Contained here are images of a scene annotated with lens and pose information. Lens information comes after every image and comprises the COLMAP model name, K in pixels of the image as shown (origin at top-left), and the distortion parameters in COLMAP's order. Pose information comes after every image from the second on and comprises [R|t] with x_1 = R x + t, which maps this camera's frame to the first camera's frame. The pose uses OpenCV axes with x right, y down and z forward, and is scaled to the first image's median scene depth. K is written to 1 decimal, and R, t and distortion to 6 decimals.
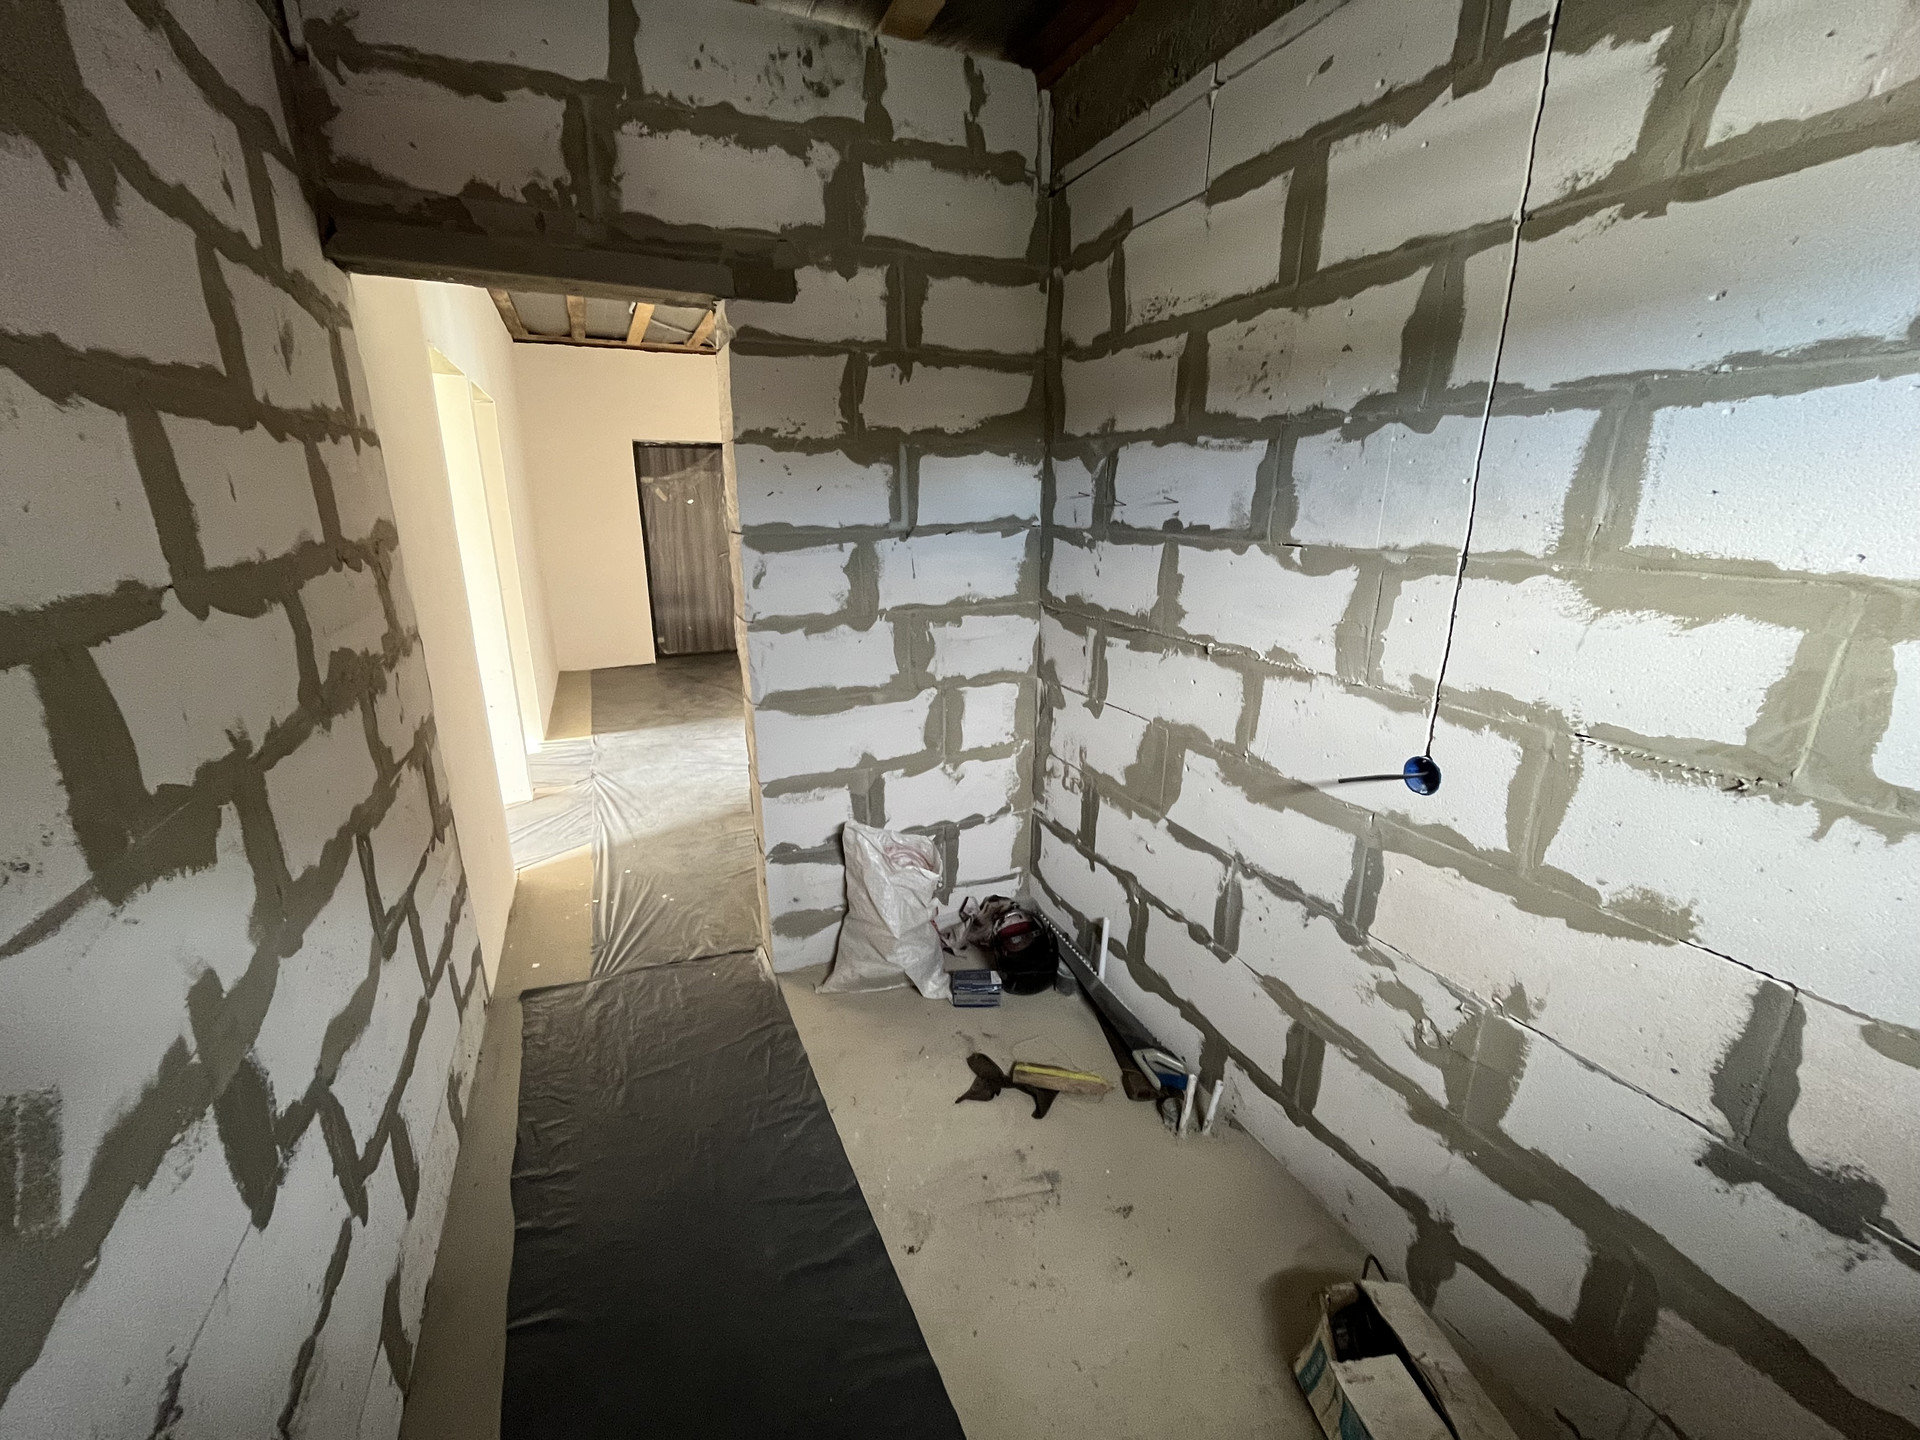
lens RADIAL K [[775.8, 0, 953.5], [0, 775.8, 717.1], [0, 0, 1]] dist [-0.001216, -0.000364]
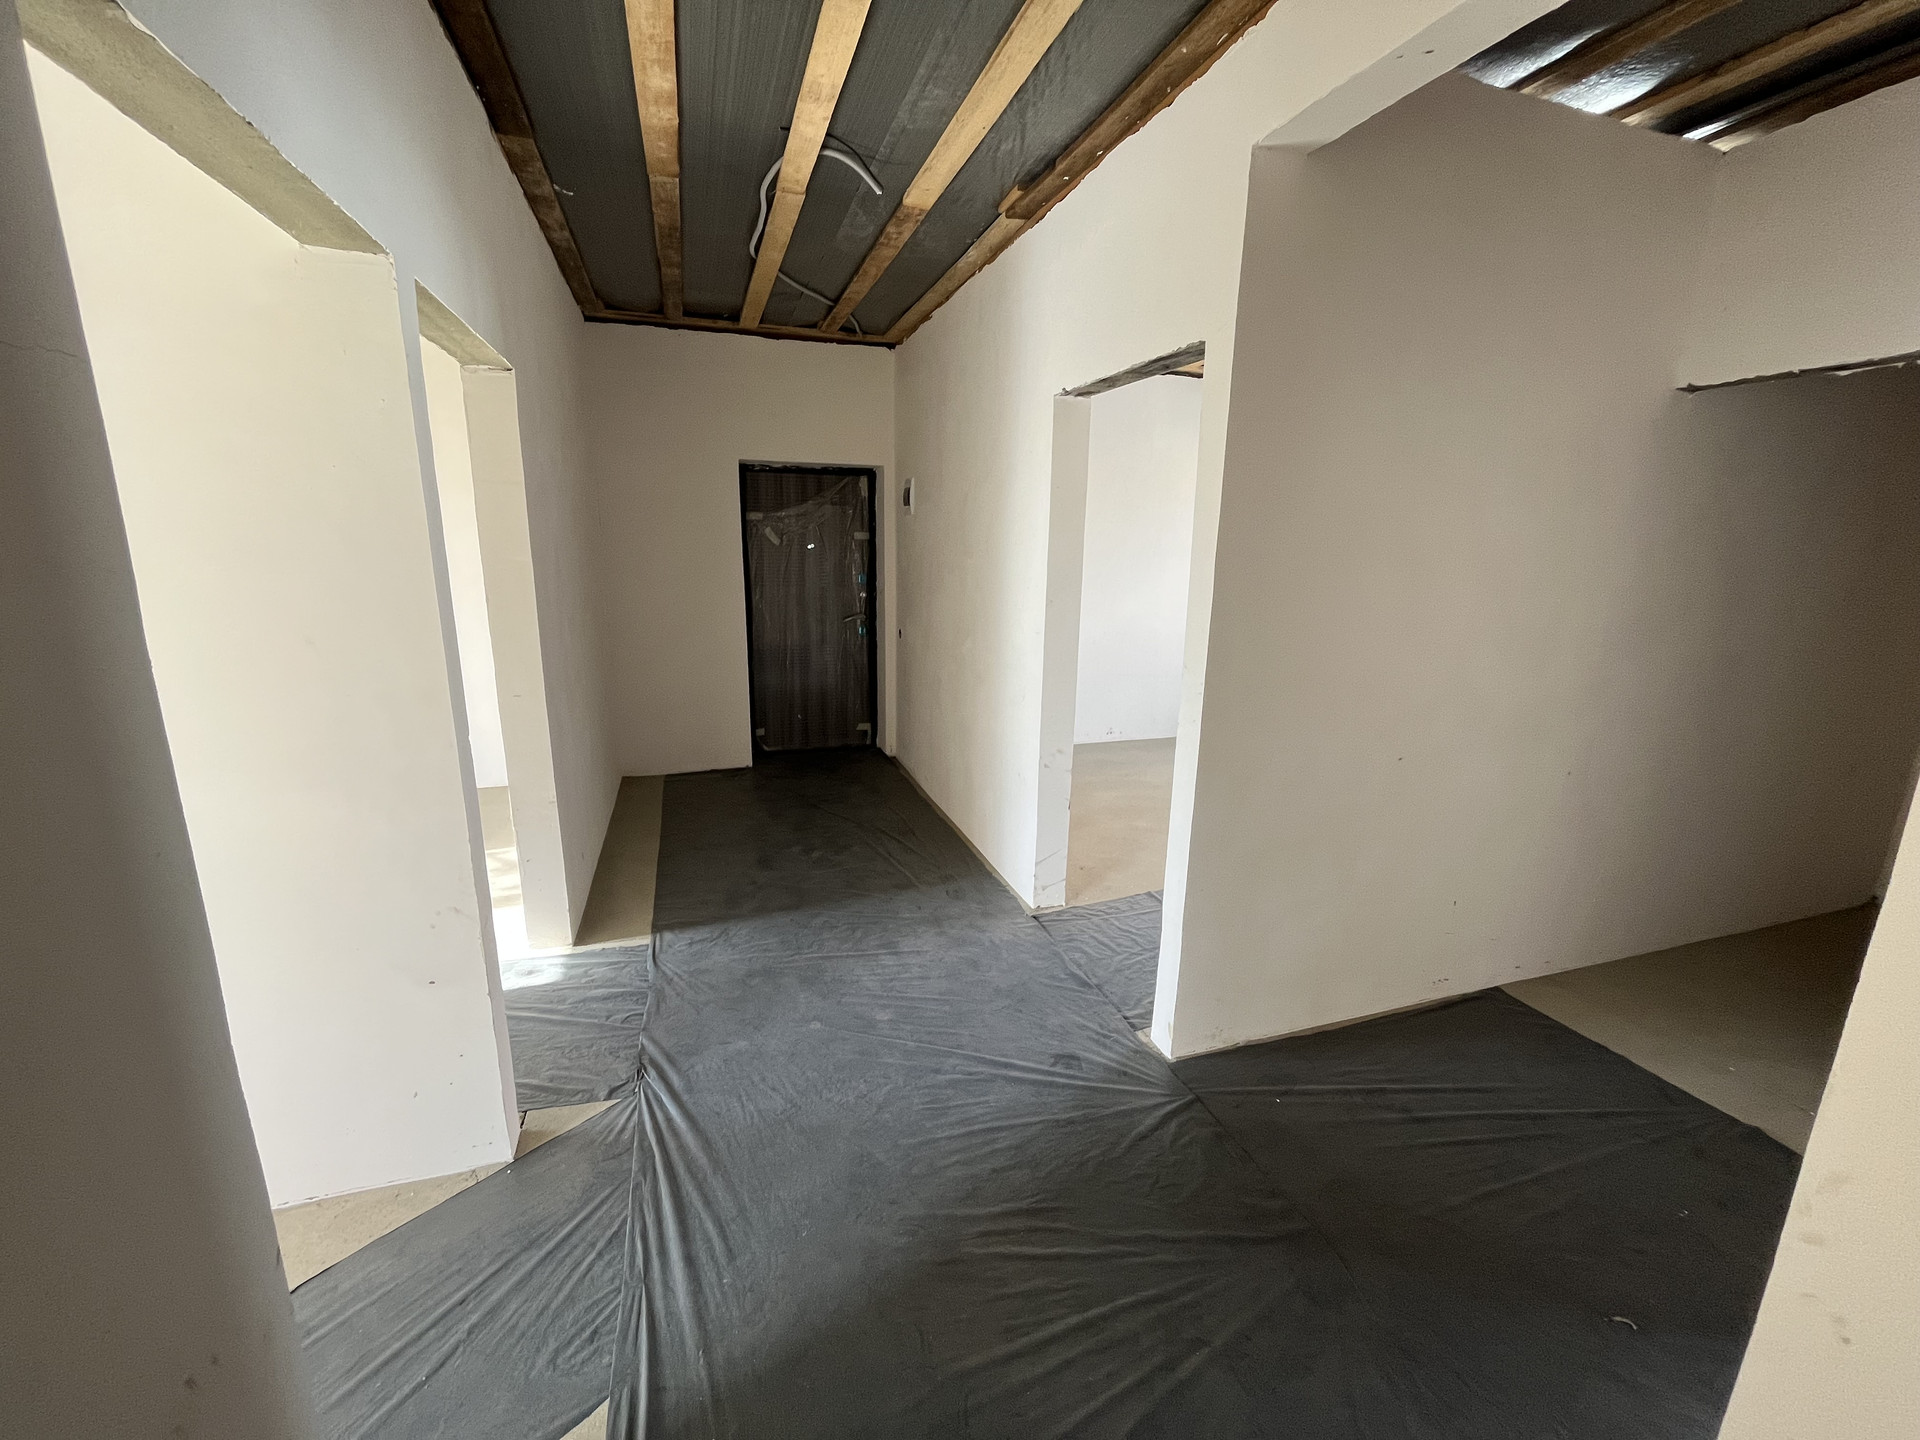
lens RADIAL K [[775.8, 0, 948.2], [0, 775.8, 718.6], [0, 0, 1]] dist [-0.001216, -0.000364]
pose [[0.994278, 0.036572, -0.100373, -0.147588], [-0.041575, 0.997971, -0.048213, -0.097545], [0.098406, 0.052110, 0.993781, 0.333787]]
